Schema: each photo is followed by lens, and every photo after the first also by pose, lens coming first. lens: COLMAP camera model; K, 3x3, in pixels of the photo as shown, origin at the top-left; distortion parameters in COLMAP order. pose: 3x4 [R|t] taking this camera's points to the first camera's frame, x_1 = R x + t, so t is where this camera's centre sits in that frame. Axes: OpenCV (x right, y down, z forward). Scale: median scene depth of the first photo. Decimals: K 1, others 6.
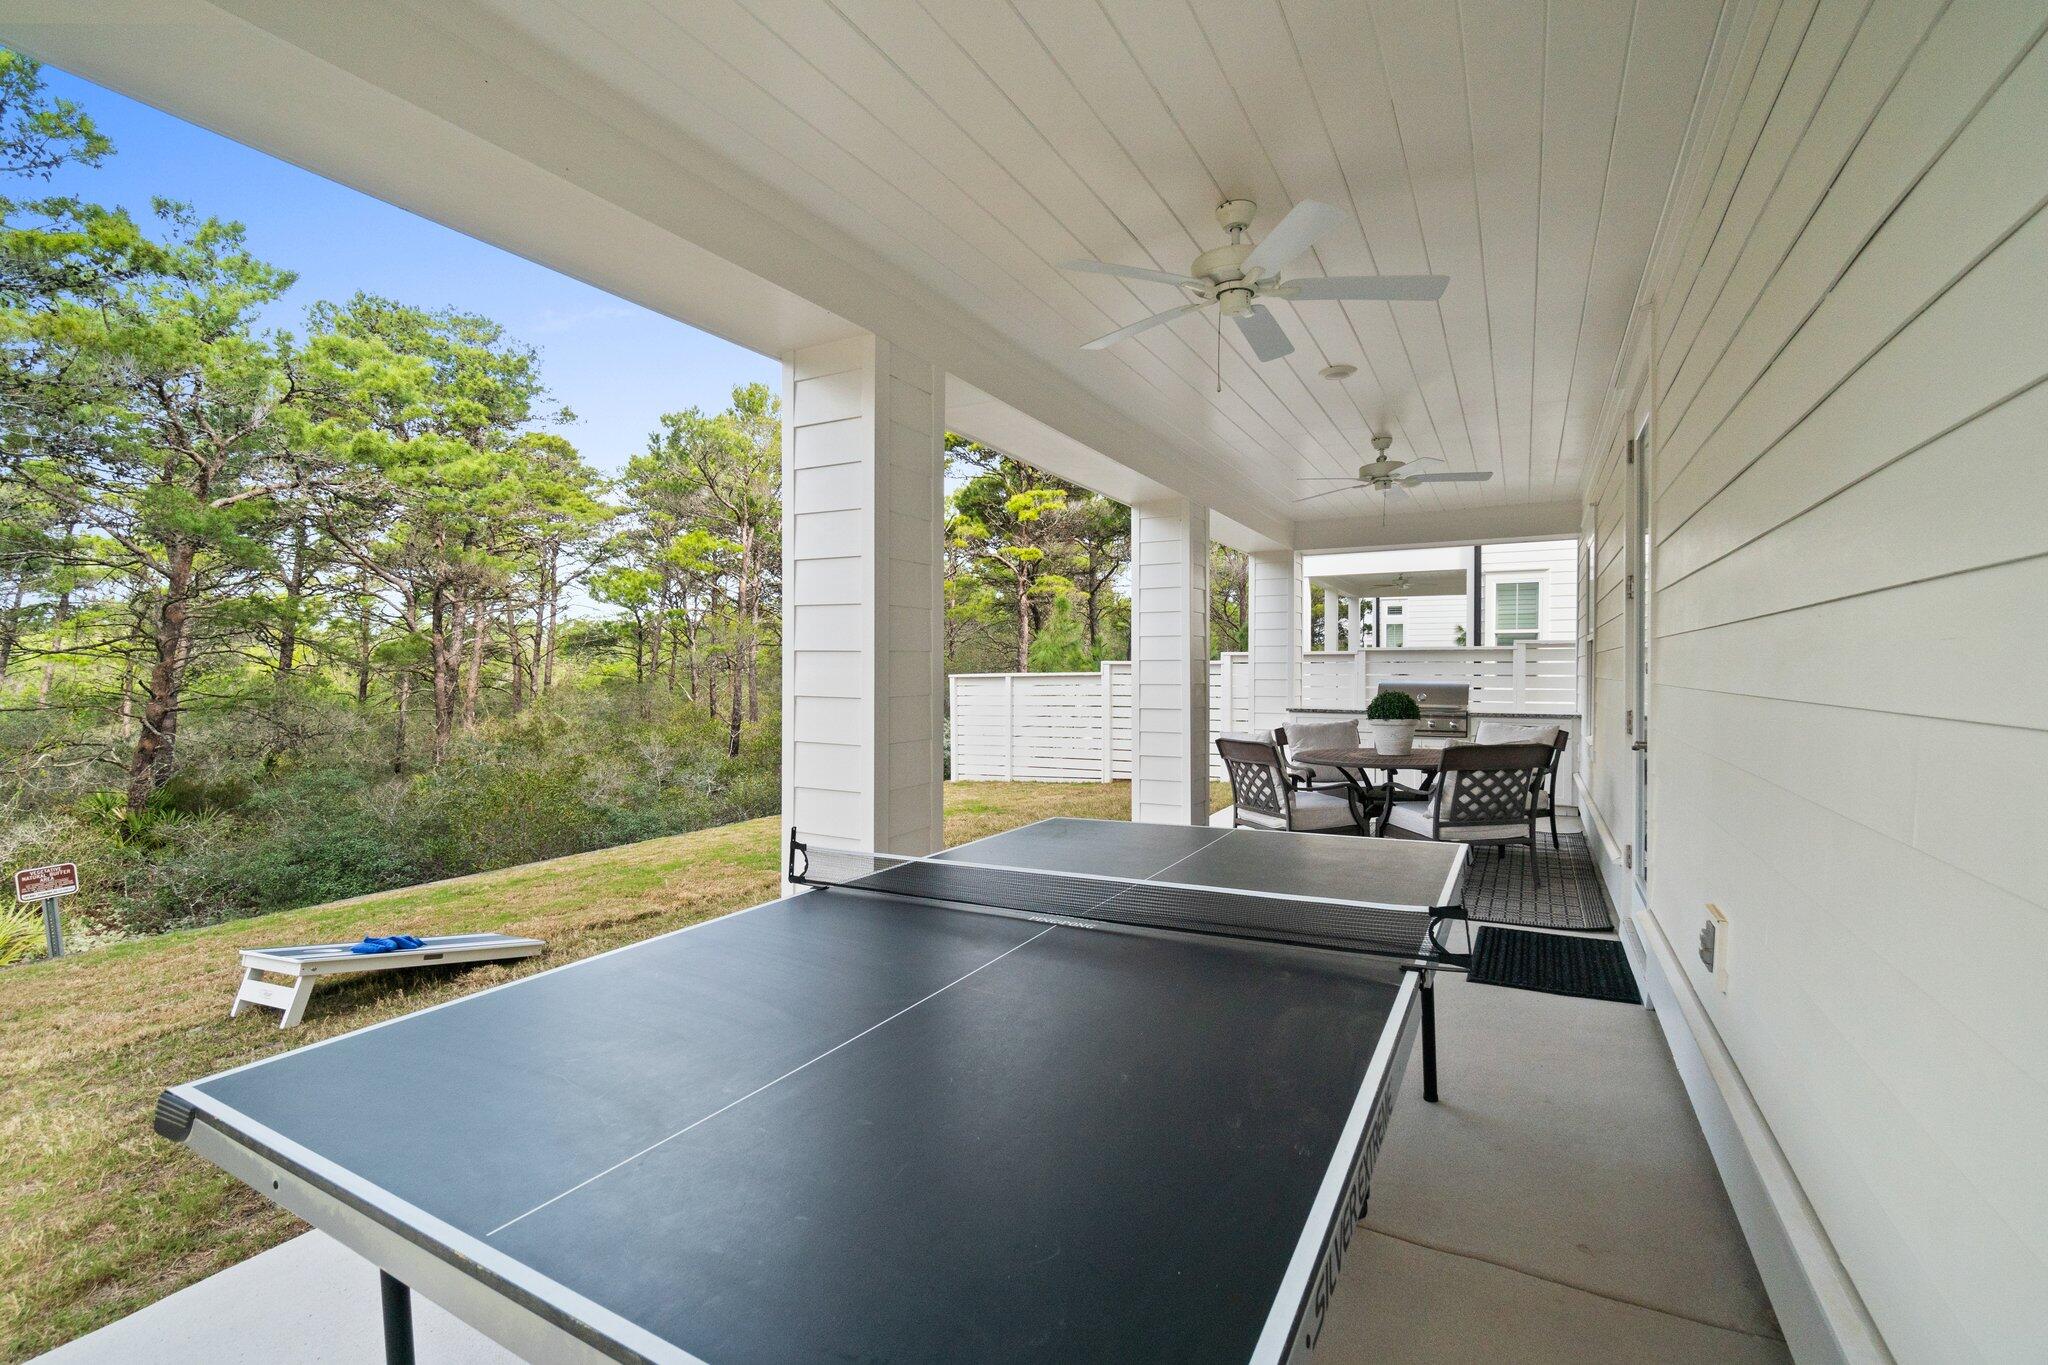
lens RADIAL K [[911.4, 0, 1008.2], [0, 911.4, 671.3], [0, 0, 1]] dist [-0.003750, -0.000369]
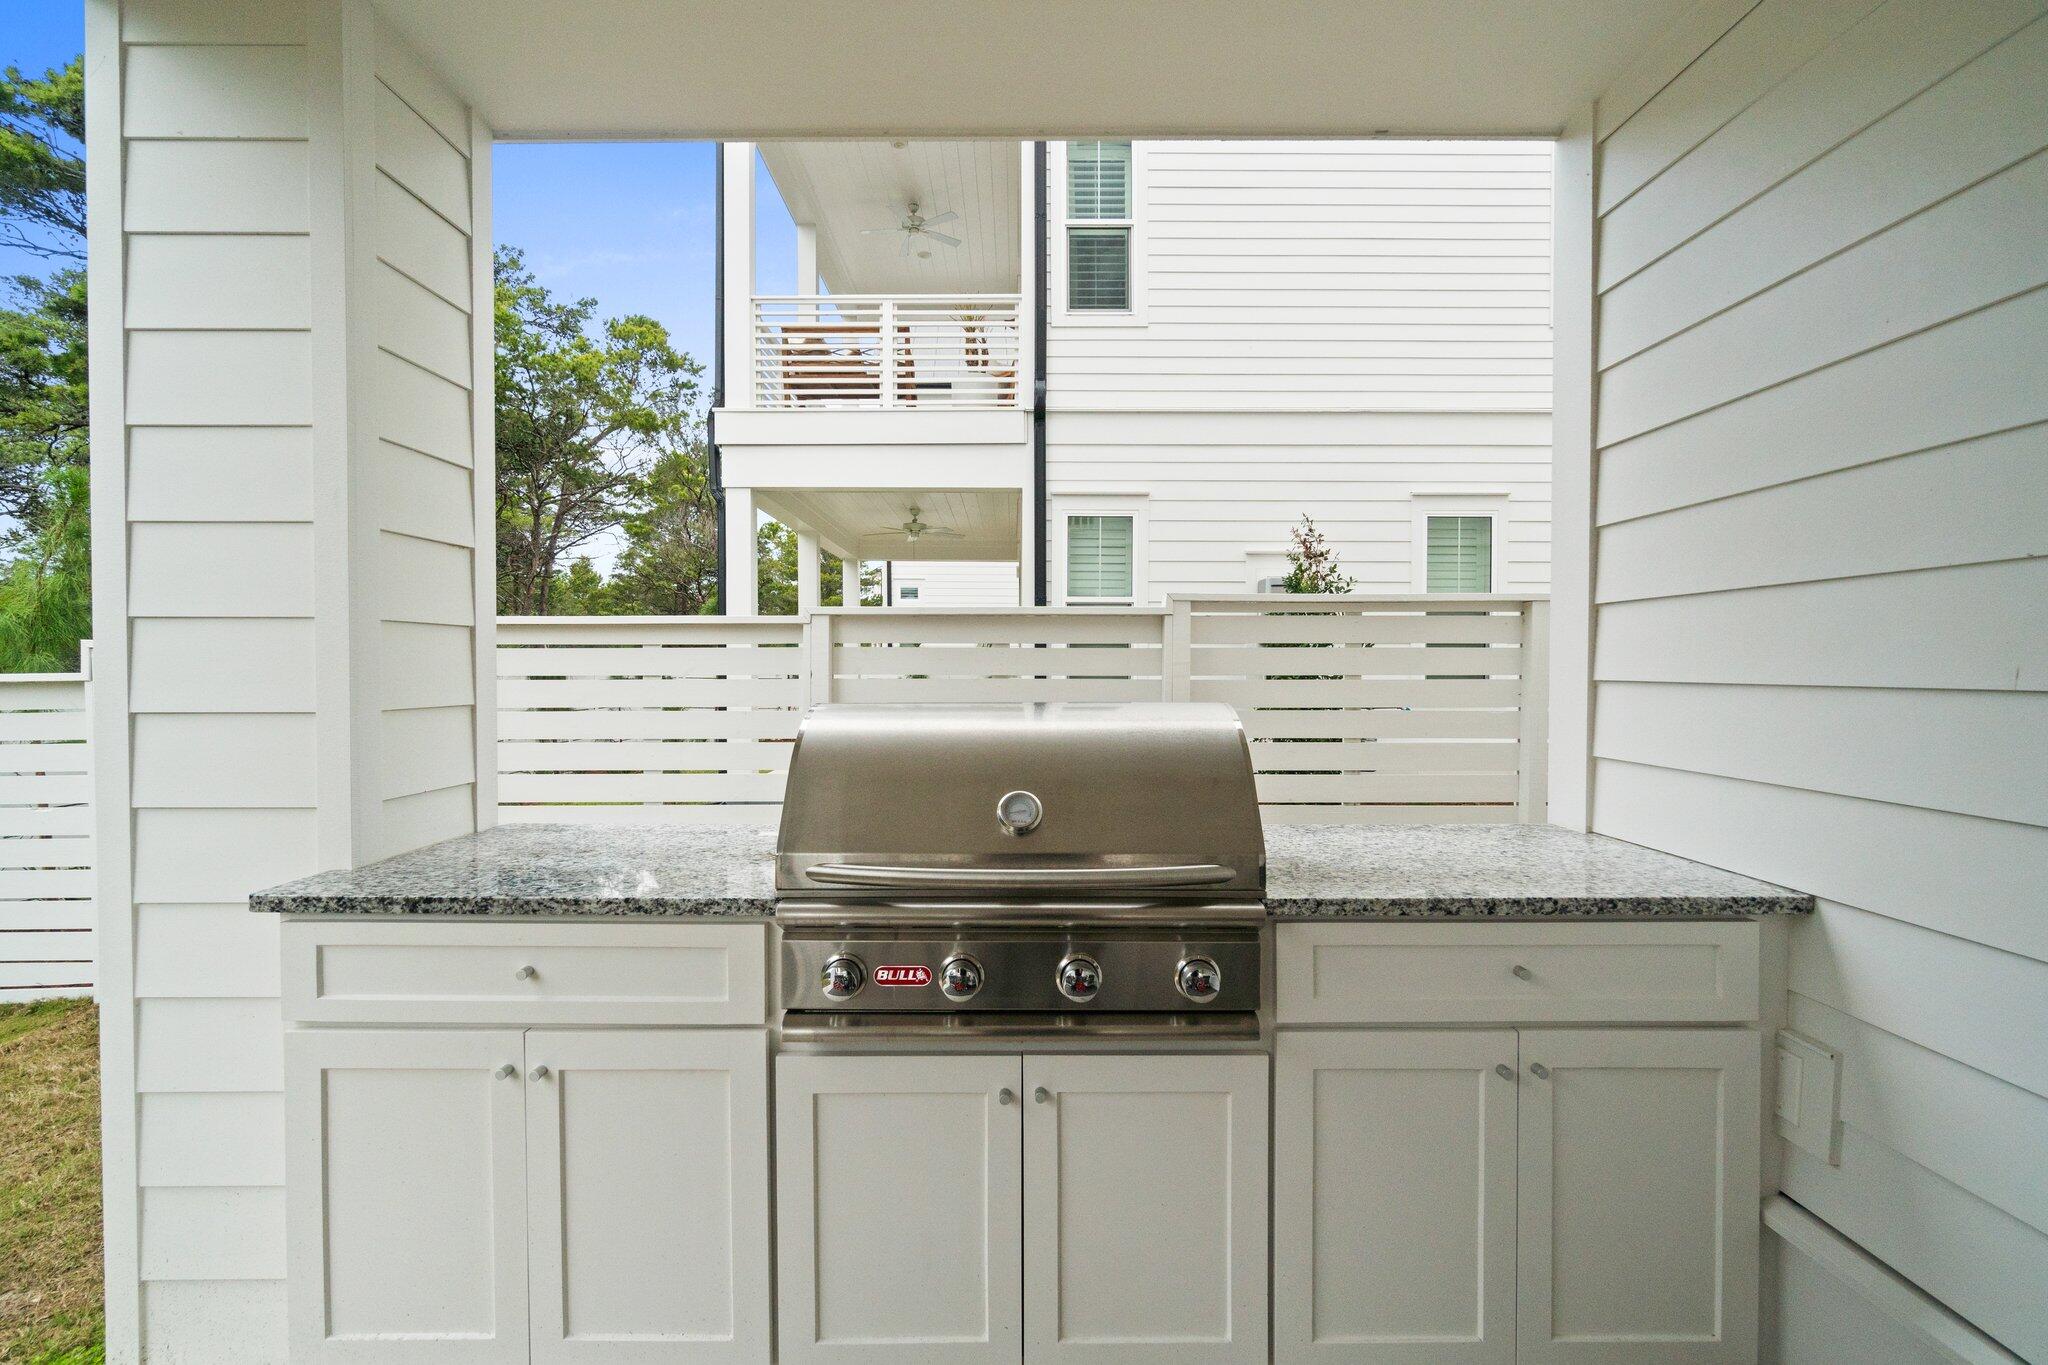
lens RADIAL K [[911.4, 0, 1024.9], [0, 911.4, 680.3], [0, 0, 1]] dist [-0.003750, -0.000369]
pose [[0.864704, -0.006629, 0.502238, 0.219371], [0.001464, 0.999942, 0.010678, 0.000818], [-0.502279, -0.008498, 0.864664, 0.508406]]
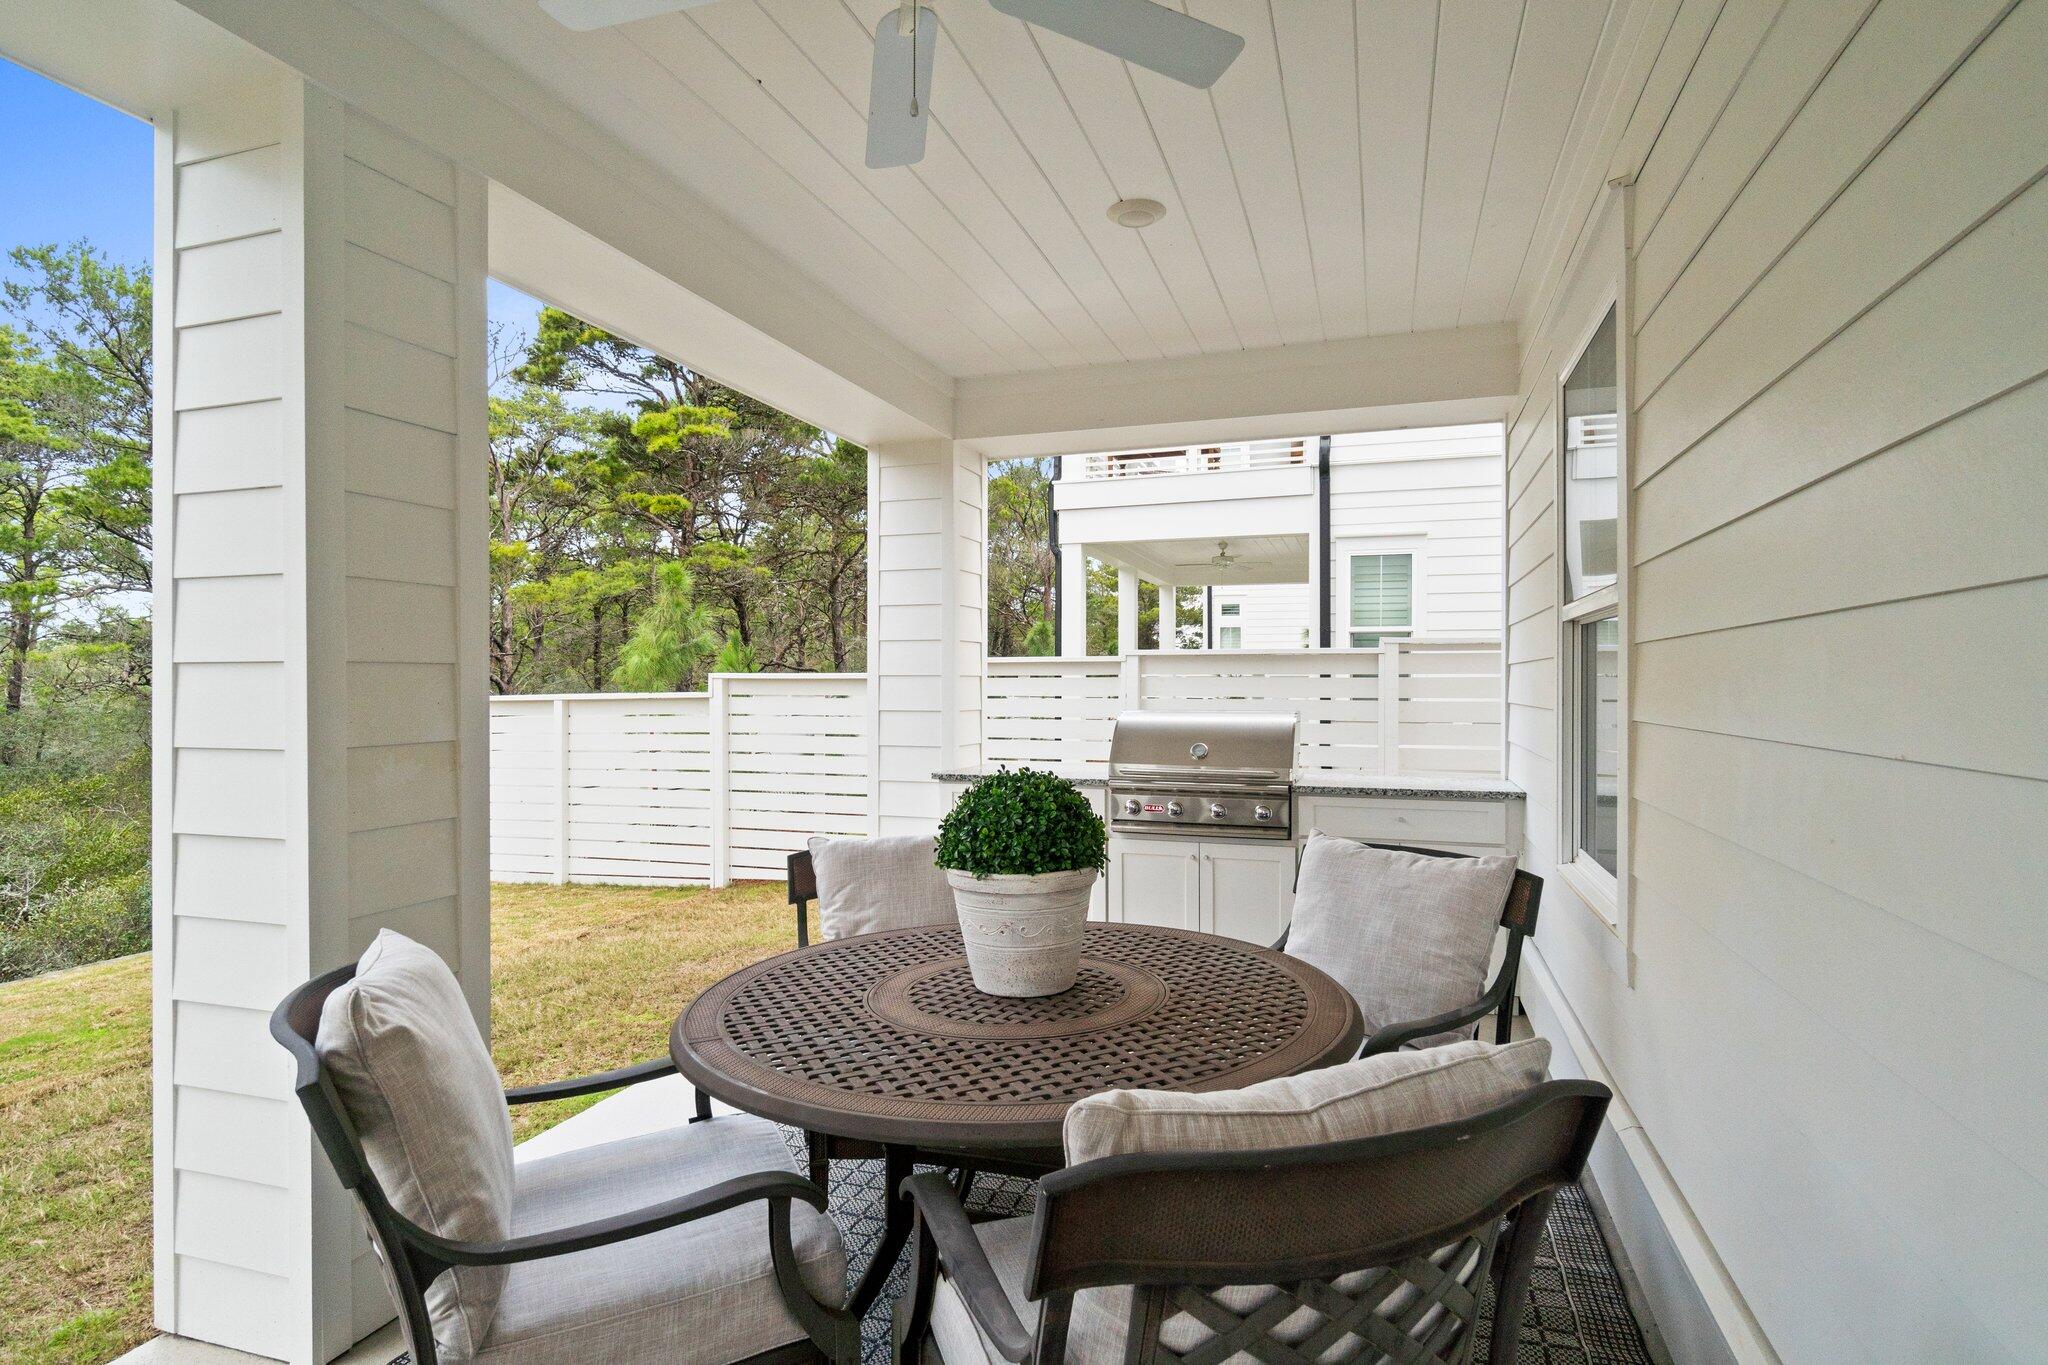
lens RADIAL K [[1068.1, 0, 1019.1], [0, 1068.1, 690.3], [0, 0, 1]] dist [0.007505, 0.000472]
pose [[0.982112, 0.000472, 0.188297, 0.156341], [-0.000874, 0.999998, 0.002049, -0.001840], [-0.188296, -0.002177, 0.982110, 0.289634]]
